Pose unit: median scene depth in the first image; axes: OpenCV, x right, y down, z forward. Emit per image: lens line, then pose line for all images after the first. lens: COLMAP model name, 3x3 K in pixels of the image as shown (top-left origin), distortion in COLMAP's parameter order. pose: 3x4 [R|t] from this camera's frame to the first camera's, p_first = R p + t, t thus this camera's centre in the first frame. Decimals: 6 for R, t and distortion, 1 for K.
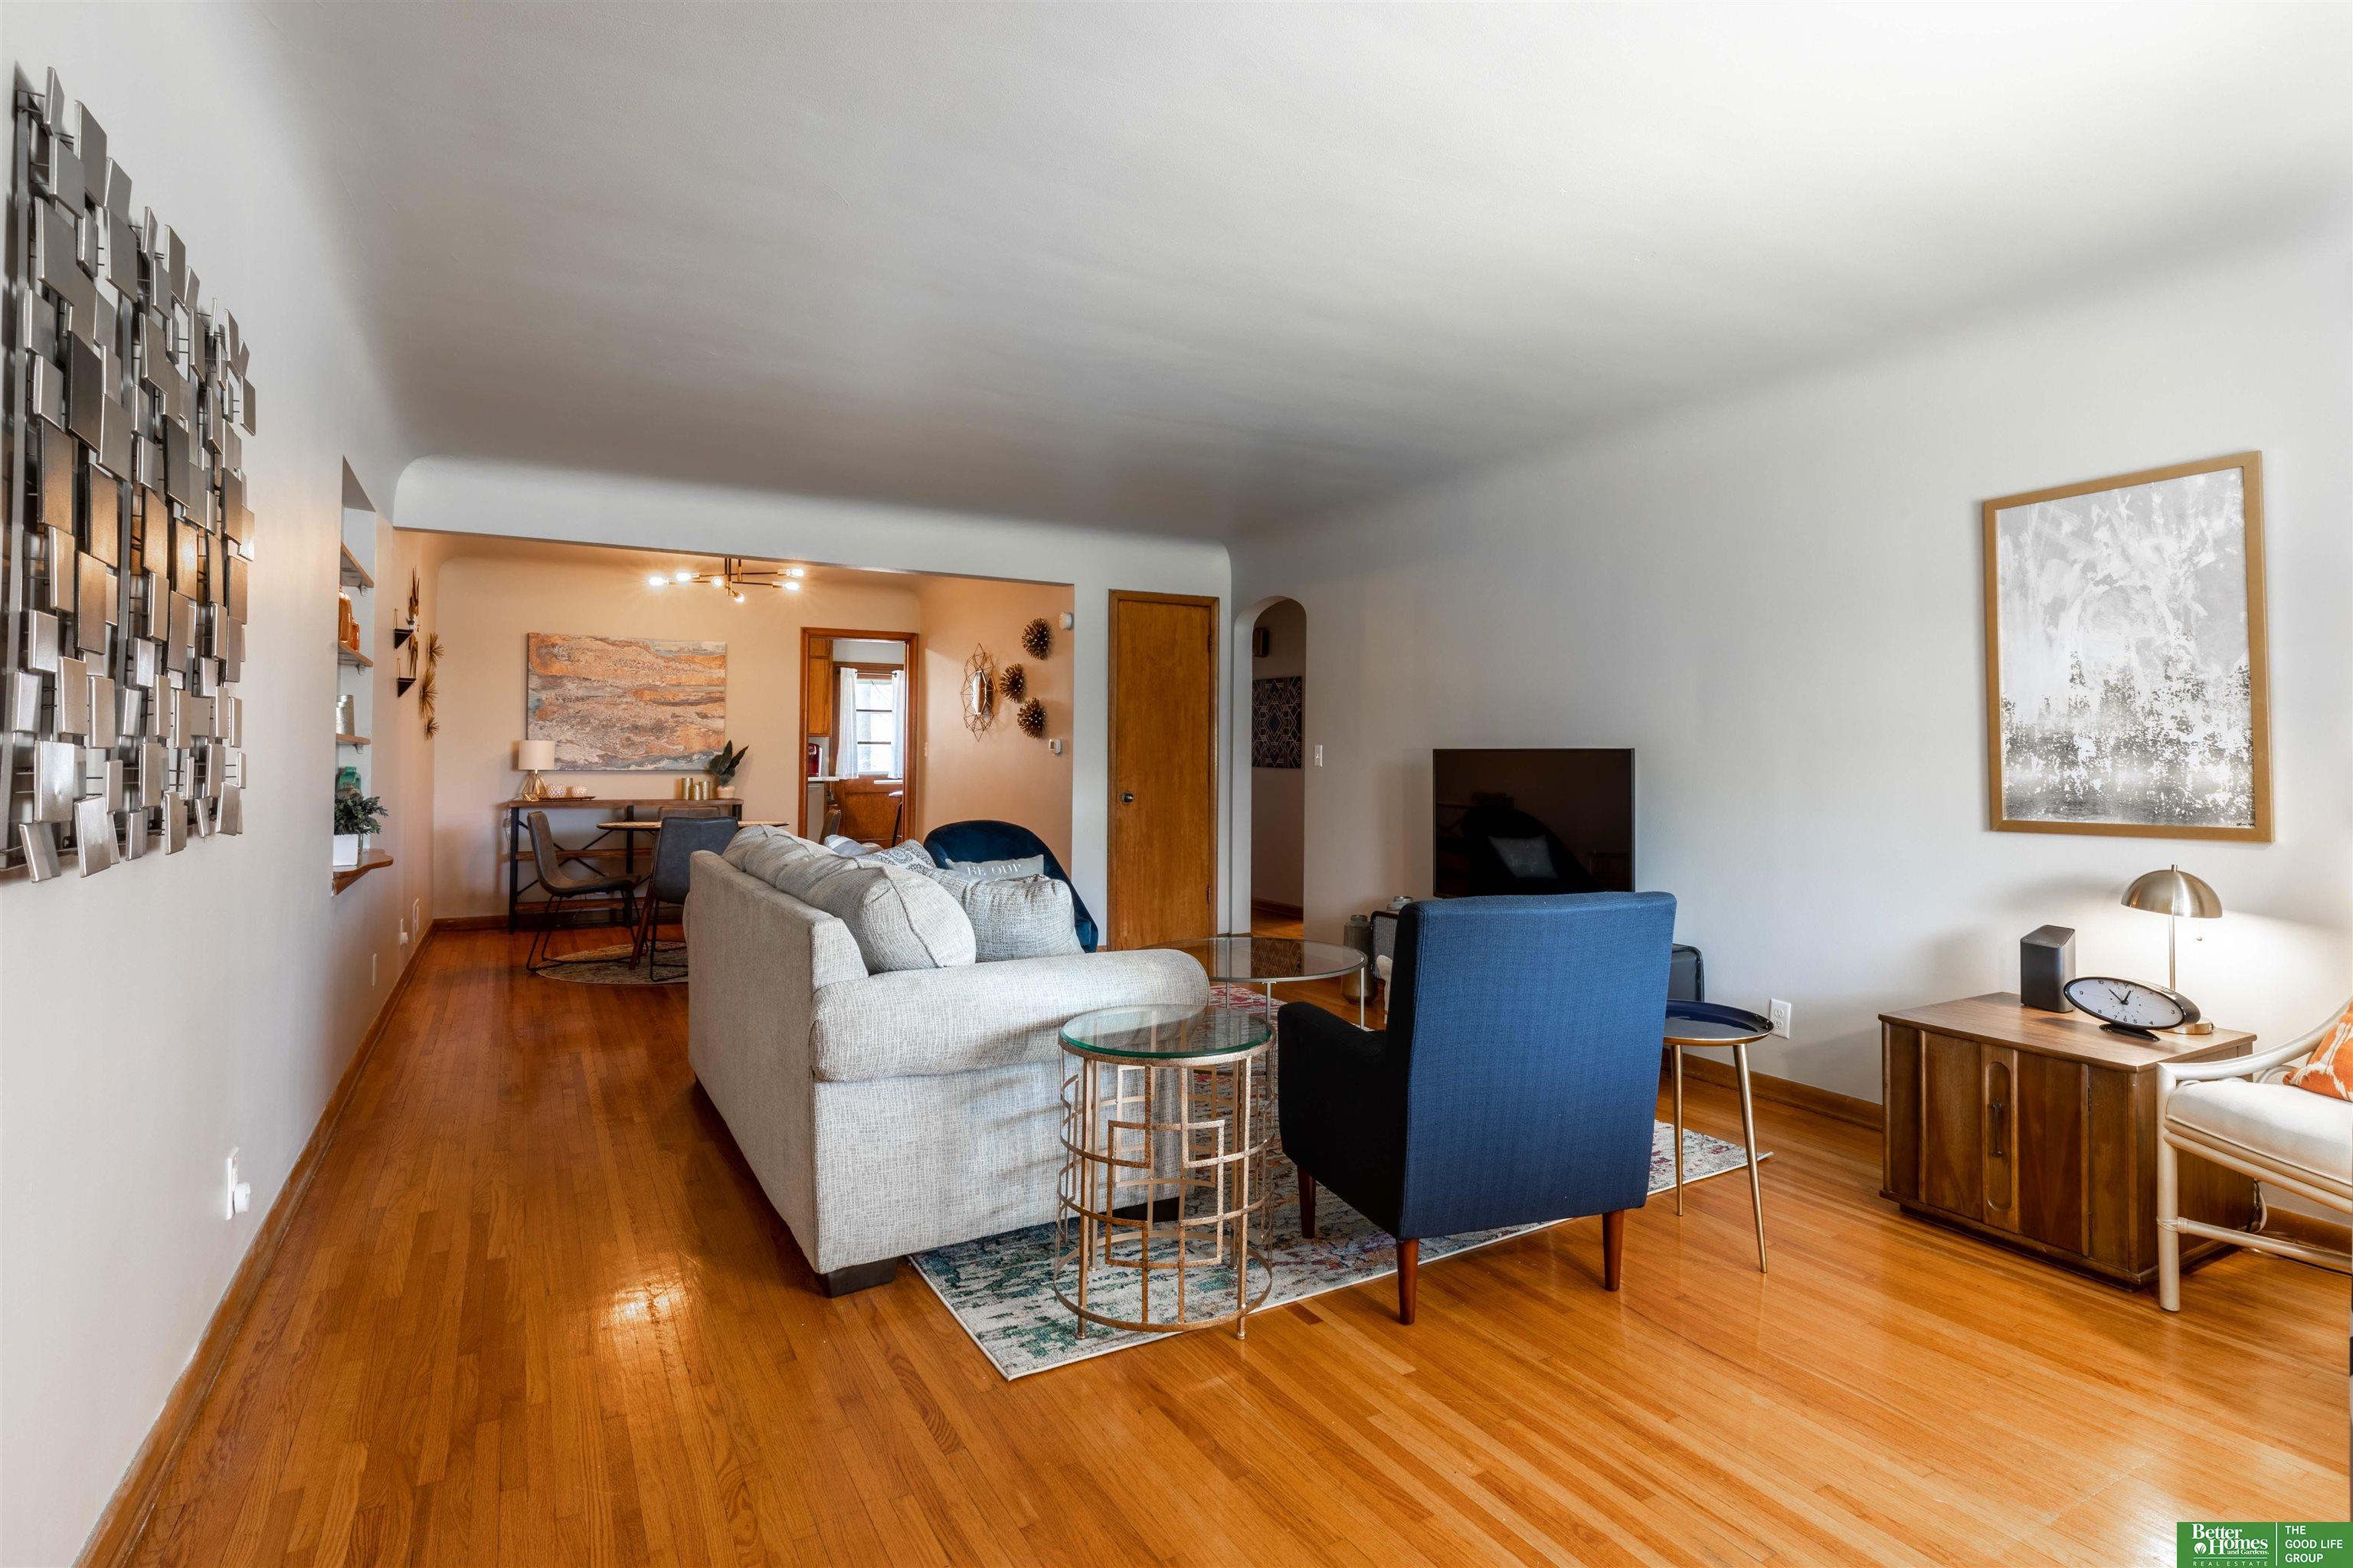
lens RADIAL K [[1205.5, 0, 1182.2], [0, 1205.5, 760.3], [0, 0, 1]] dist [-0.014531, 0.003551]
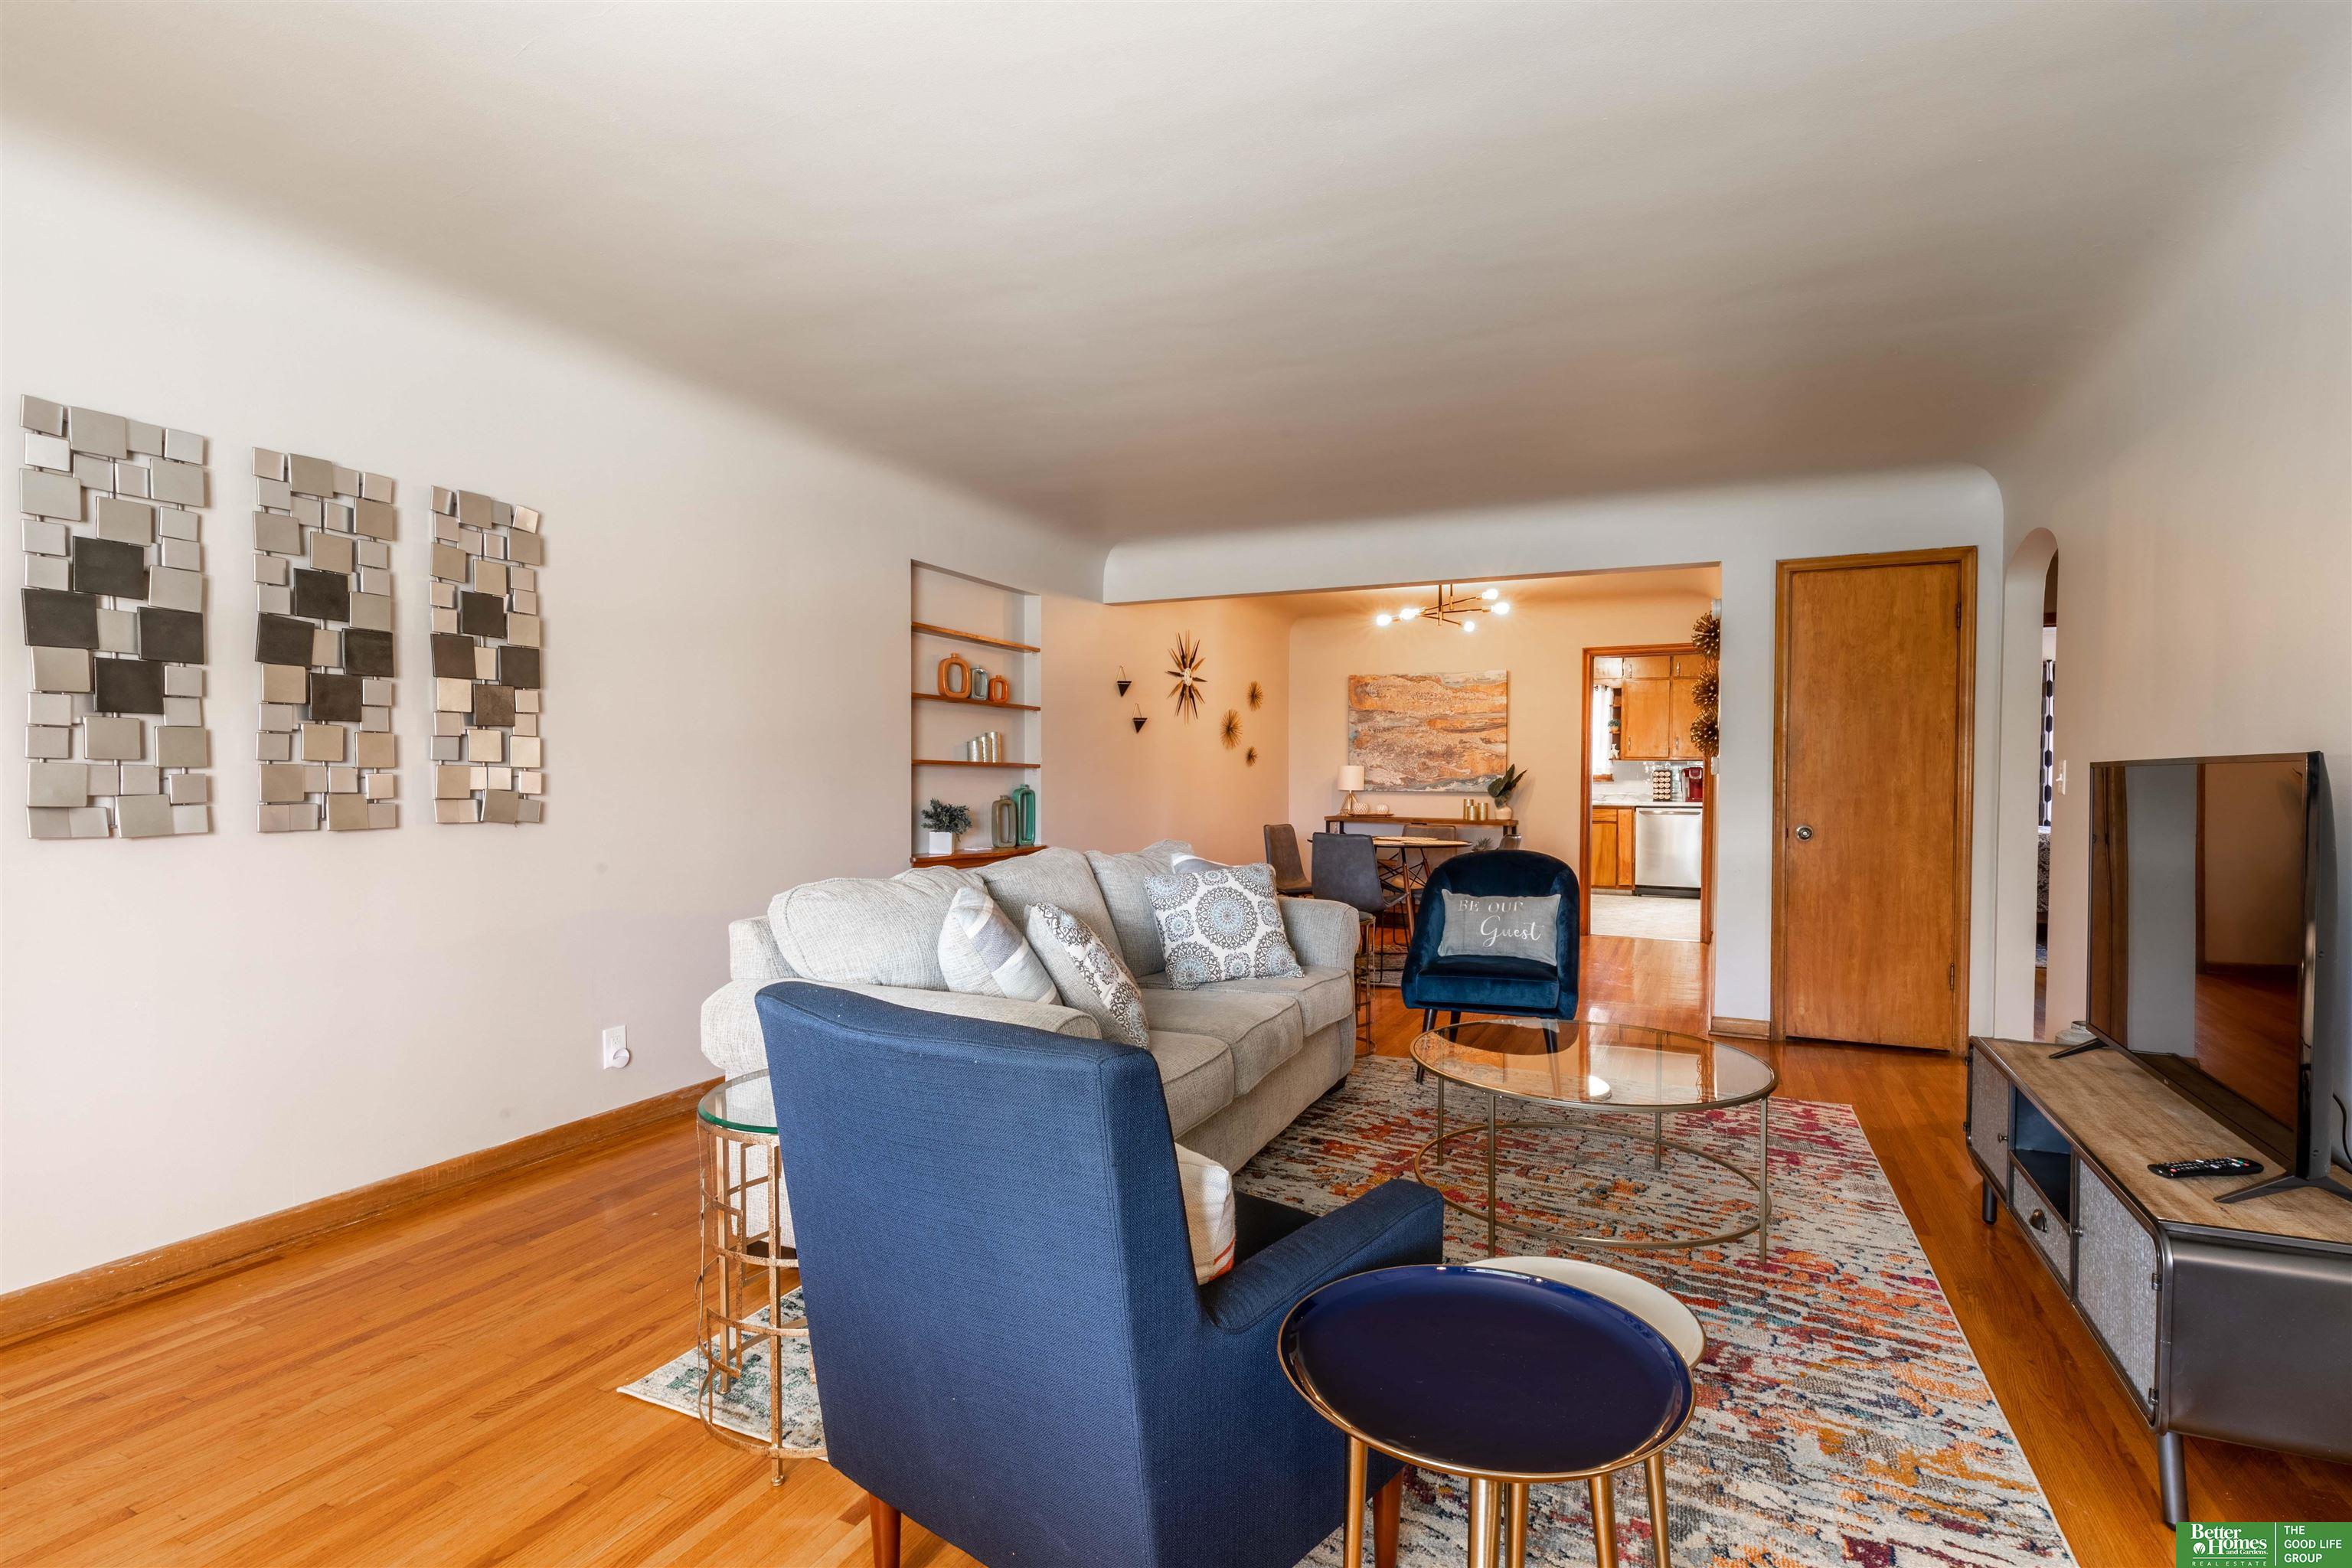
lens RADIAL K [[1085.0, 0, 1181.6], [0, 1085.0, 790.3], [0, 0, 1]] dist [-0.003523, -0.000118]
pose [[0.576608, 0.008833, -0.816973, 0.237507], [-0.006199, 0.999960, 0.006436, 0.001985], [0.816997, 0.001353, 0.576640, 0.238671]]
